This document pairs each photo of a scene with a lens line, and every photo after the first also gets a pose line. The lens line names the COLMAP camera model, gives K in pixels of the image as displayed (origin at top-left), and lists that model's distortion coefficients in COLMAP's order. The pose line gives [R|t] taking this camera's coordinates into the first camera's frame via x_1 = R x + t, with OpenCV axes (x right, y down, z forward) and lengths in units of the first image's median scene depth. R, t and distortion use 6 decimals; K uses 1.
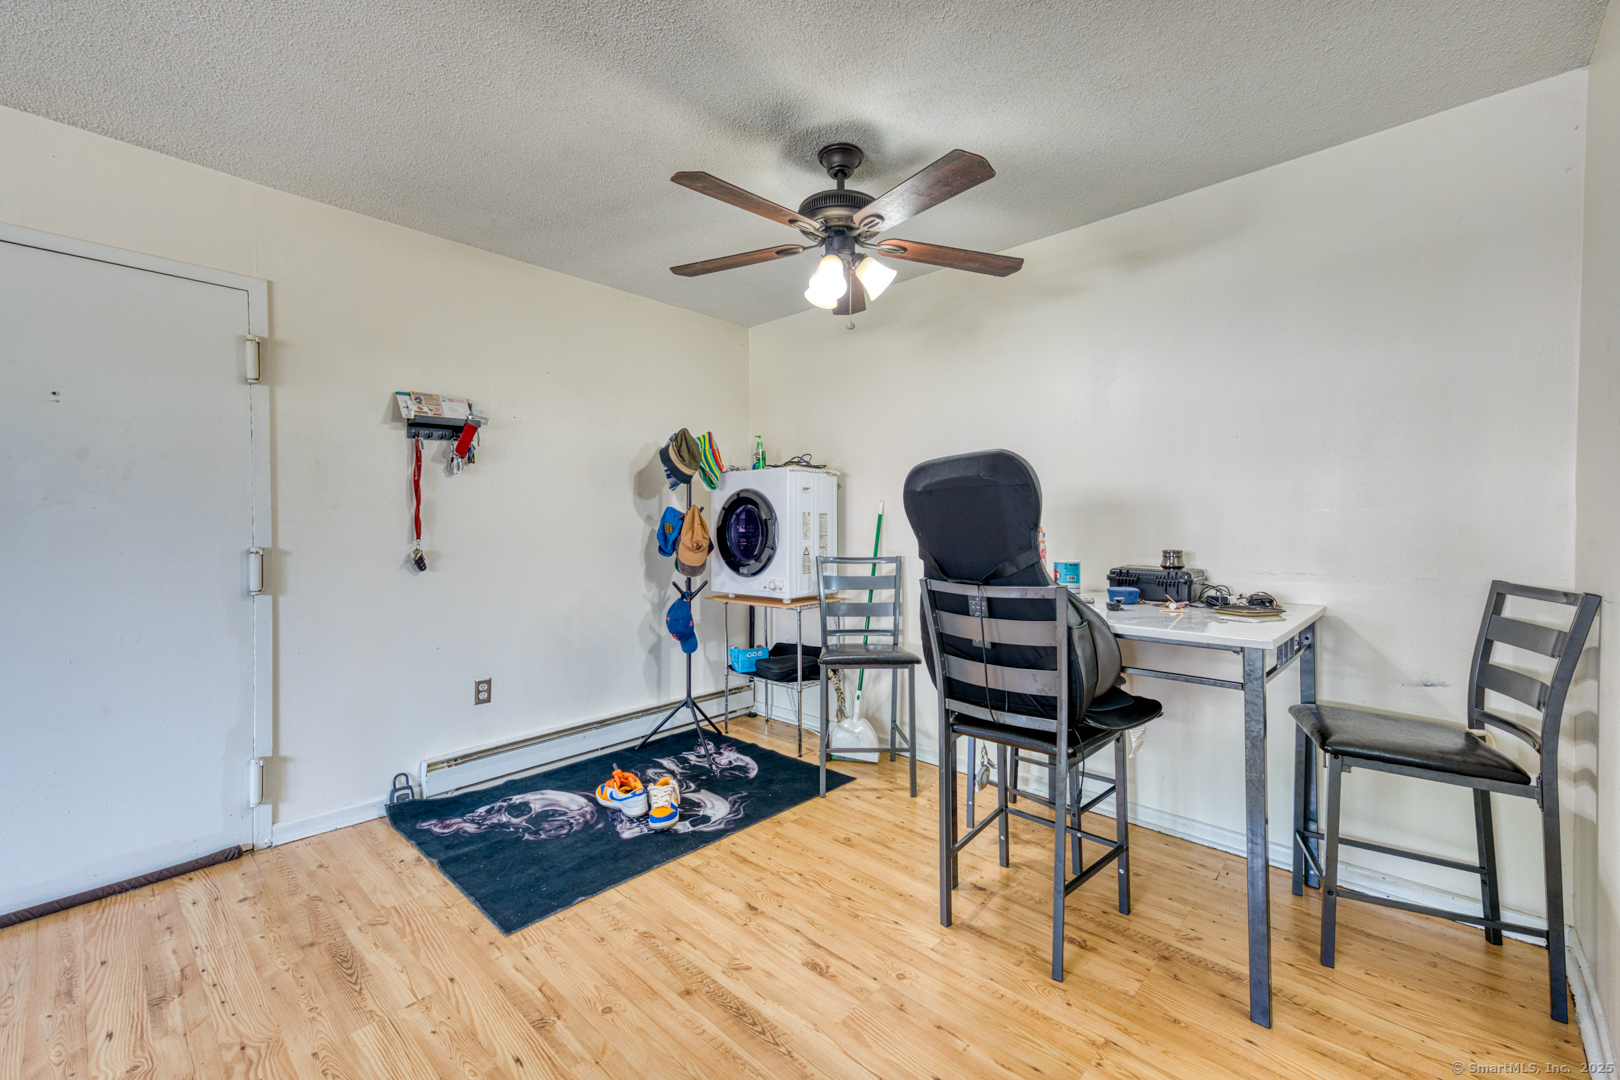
lens RADIAL K [[666.3, 0, 810.2], [0, 666.3, 528.1], [0, 0, 1]] dist [0.027991, -0.000065]
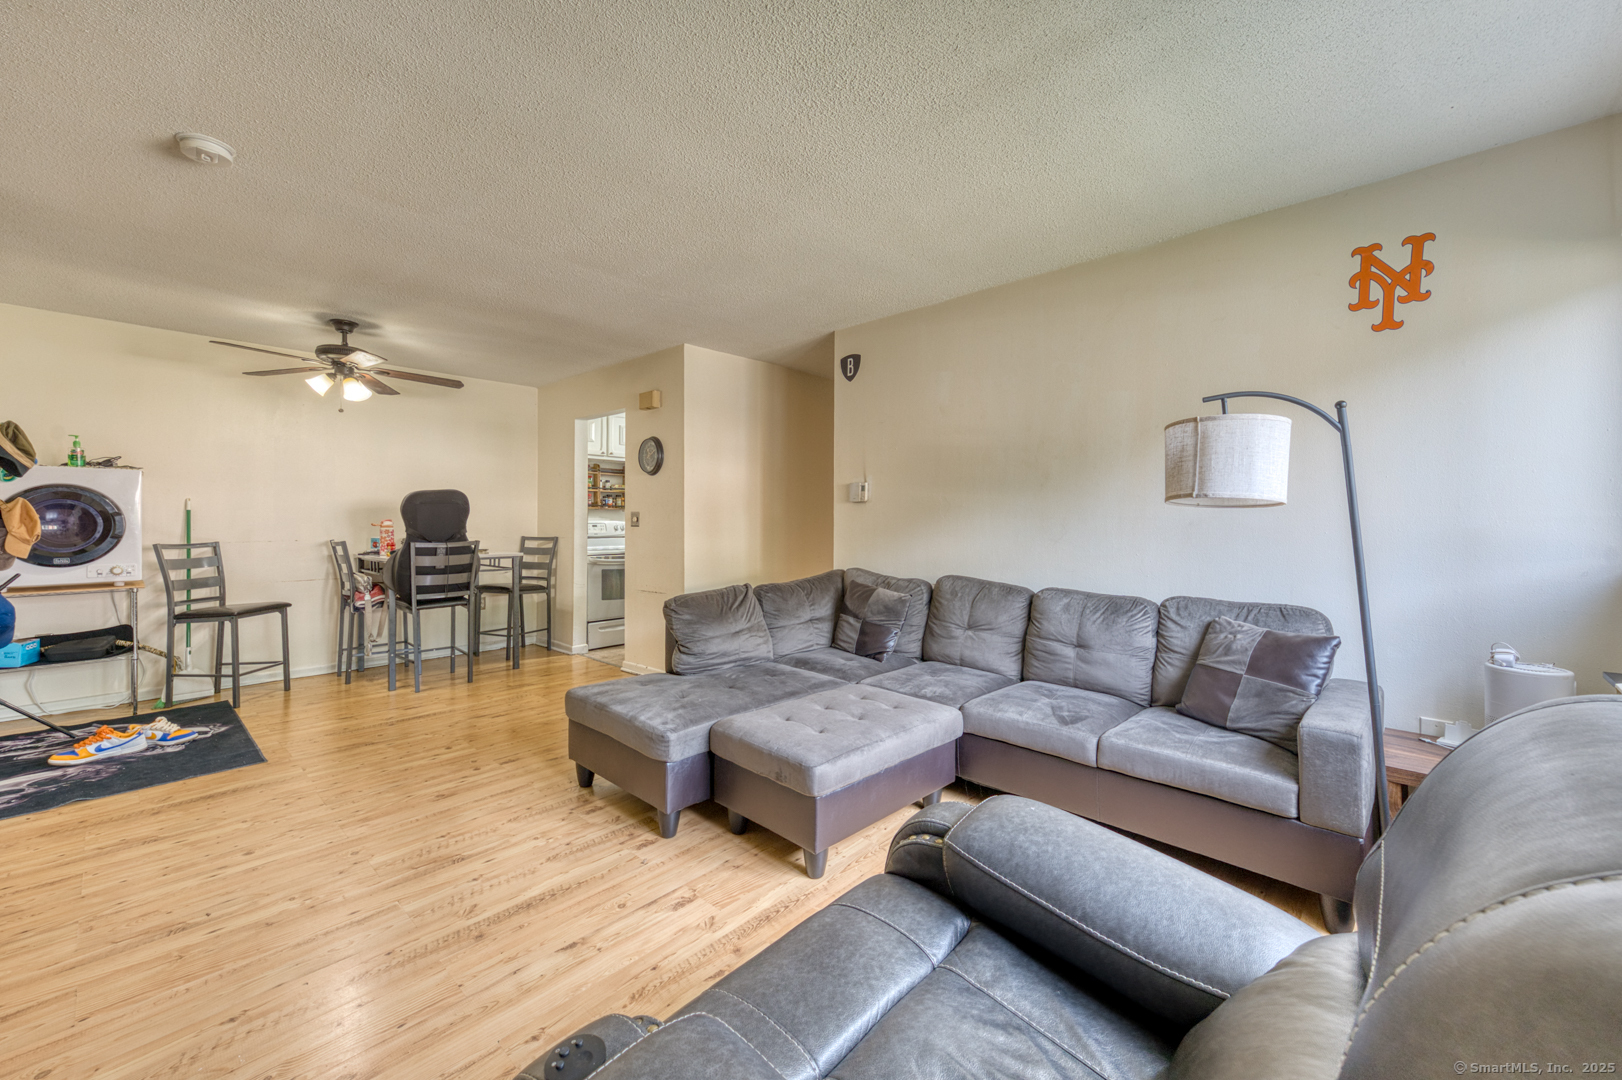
lens RADIAL K [[671.6, 0, 799.9], [0, 671.6, 518.7], [0, 0, 1]] dist [0.031727, -0.000019]
pose [[0.021276, 0.000577, 0.999773, -1.847821], [0.005323, 0.999986, -0.000690, 0.003481], [-0.999759, 0.005336, 0.021273, -0.319589]]
